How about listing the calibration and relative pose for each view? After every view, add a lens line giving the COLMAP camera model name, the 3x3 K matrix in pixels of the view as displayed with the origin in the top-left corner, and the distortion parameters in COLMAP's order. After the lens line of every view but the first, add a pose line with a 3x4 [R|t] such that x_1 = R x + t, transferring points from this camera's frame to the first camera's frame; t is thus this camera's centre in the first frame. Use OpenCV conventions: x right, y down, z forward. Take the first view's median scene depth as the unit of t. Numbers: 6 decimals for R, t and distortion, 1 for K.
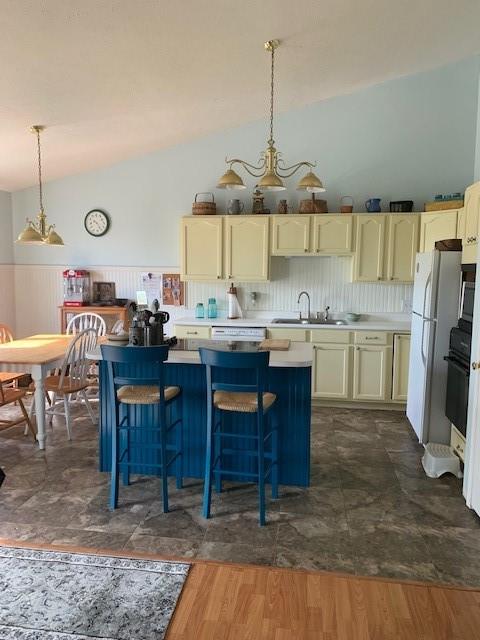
lens RADIAL K [[486.8, 0, 235.4], [0, 486.8, 308.5], [0, 0, 1]] dist [0.043270, -0.057816]
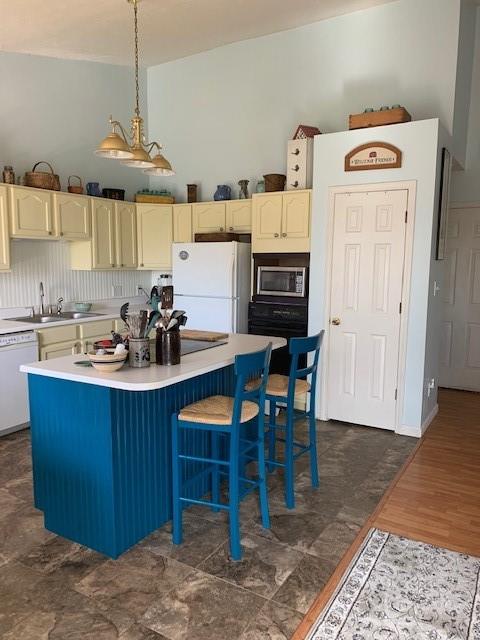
lens RADIAL K [[486.8, 0, 239.9], [0, 486.8, 307.3], [0, 0, 1]] dist [0.043270, -0.057816]
pose [[0.375464, -0.093002, 0.922159, -0.637441], [0.069519, 0.994976, 0.072041, -0.036192], [-0.924226, 0.037059, 0.380043, 0.462200]]
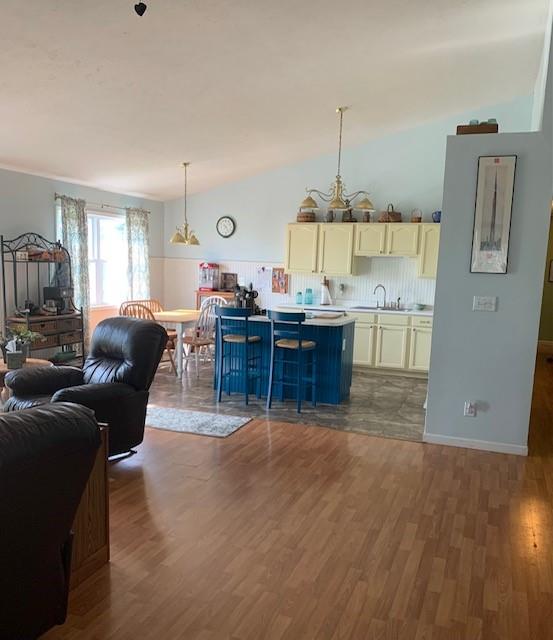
lens RADIAL K [[588.0, 0, 275.7], [0, 588.0, 322.1], [0, 0, 1]] dist [0.045892, 0.000000]
pose [[0.975454, 0.046529, -0.215230, 0.260456], [-0.043001, 0.998853, 0.021048, 0.050520], [0.215962, -0.011276, 0.976337, -0.667078]]
